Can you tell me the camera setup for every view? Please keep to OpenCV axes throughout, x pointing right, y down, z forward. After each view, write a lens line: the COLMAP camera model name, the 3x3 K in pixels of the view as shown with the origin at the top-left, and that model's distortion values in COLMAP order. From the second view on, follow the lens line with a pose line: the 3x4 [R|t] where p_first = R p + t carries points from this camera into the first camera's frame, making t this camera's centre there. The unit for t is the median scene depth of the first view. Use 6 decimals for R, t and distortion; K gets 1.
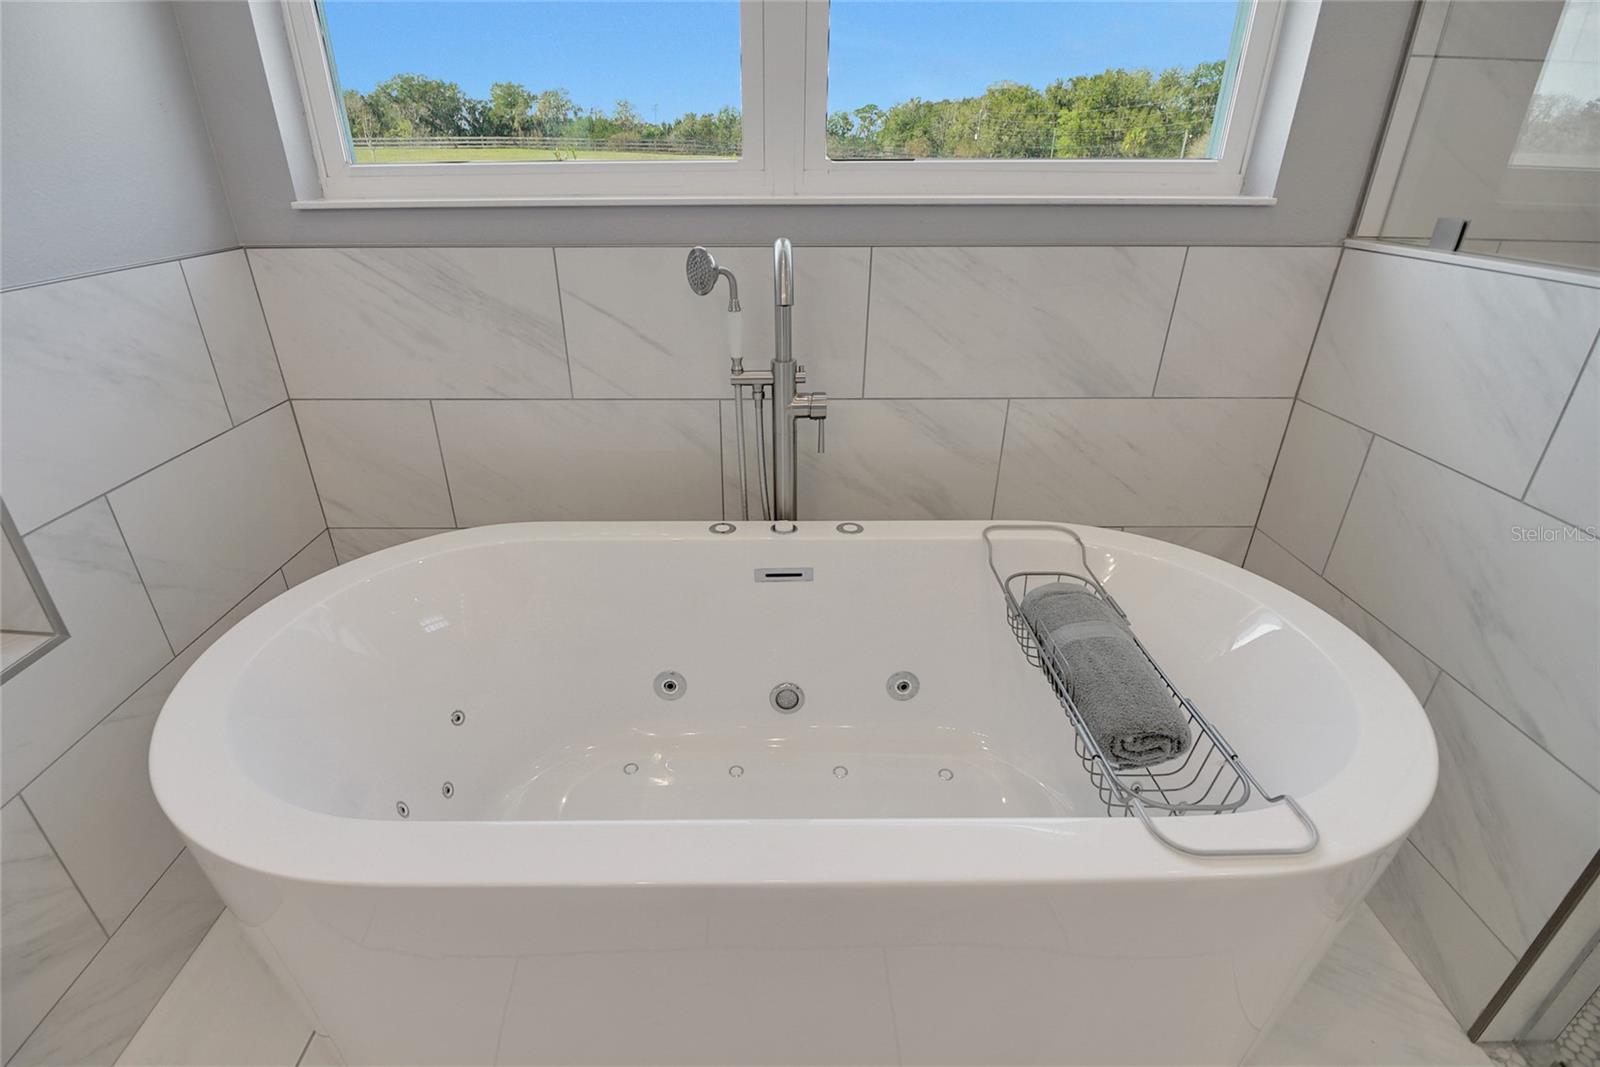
lens RADIAL K [[729.0, 0, 760.0], [0, 729.0, 501.8], [0, 0, 1]] dist [0.016590, -0.016387]
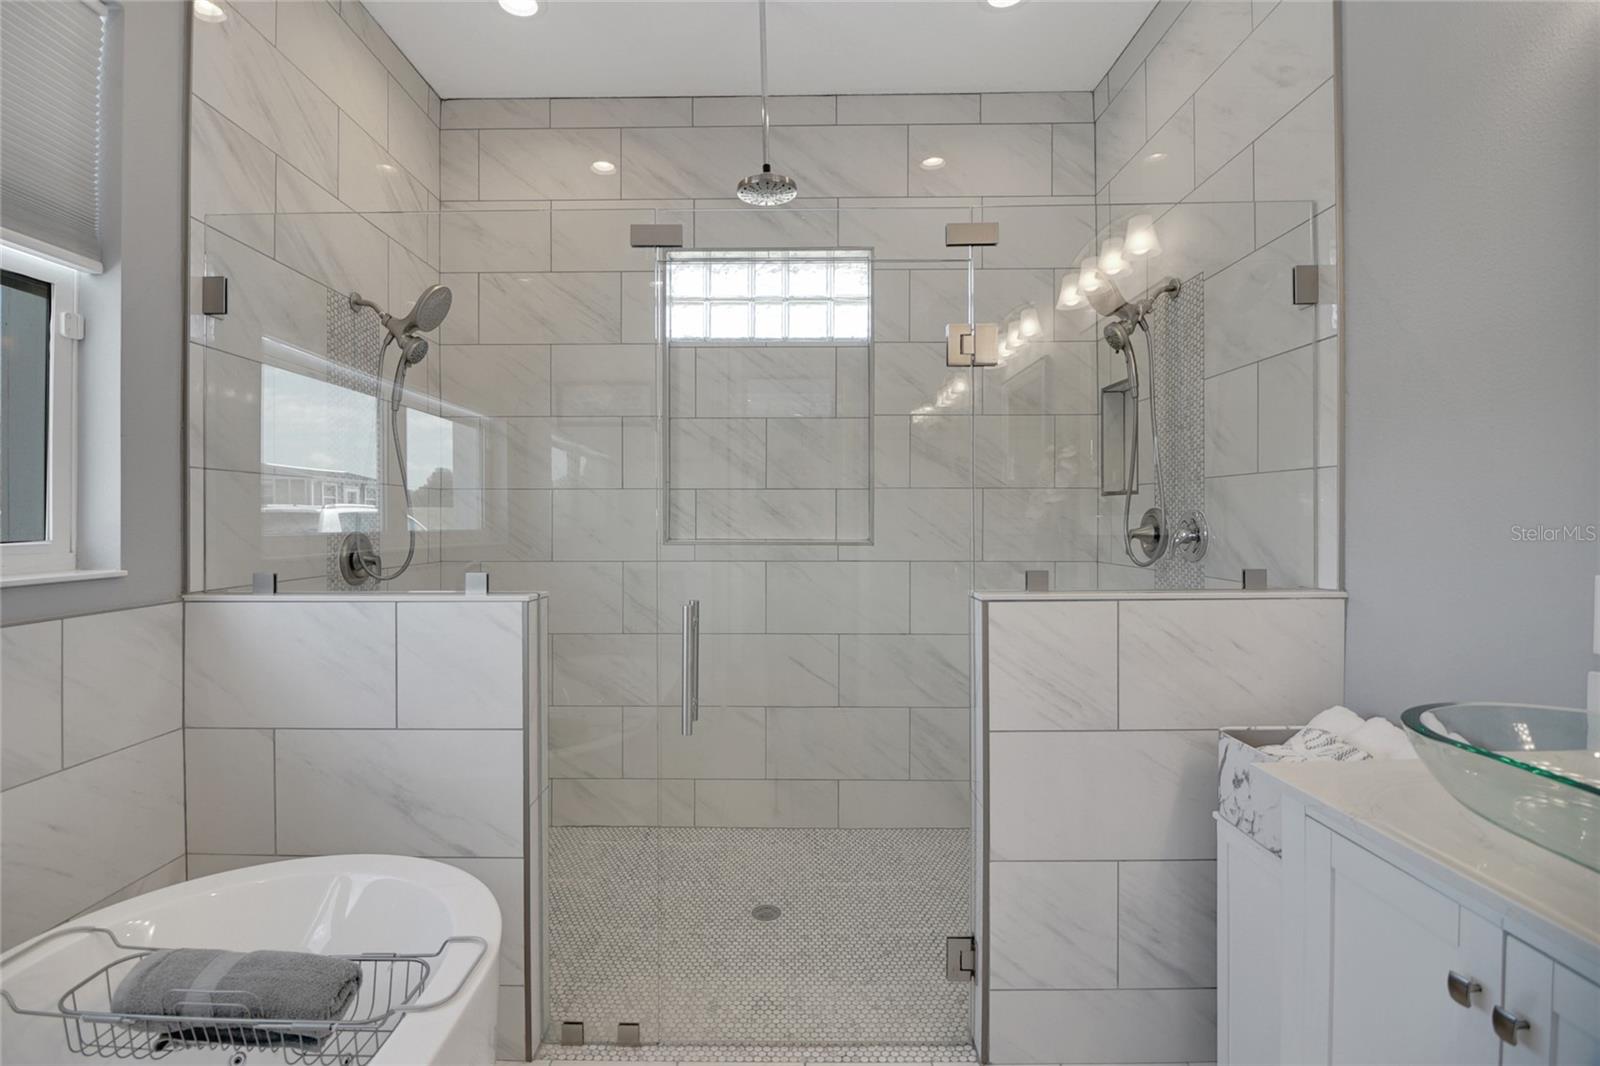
lens RADIAL K [[729.0, 0, 760.0], [0, 729.0, 501.3], [0, 0, 1]] dist [0.016590, -0.016387]
pose [[0.048608, 0.016375, 0.998684, -0.425773], [0.426428, 0.903821, -0.035575, -0.043169], [-0.903214, 0.427596, 0.036950, -0.002518]]
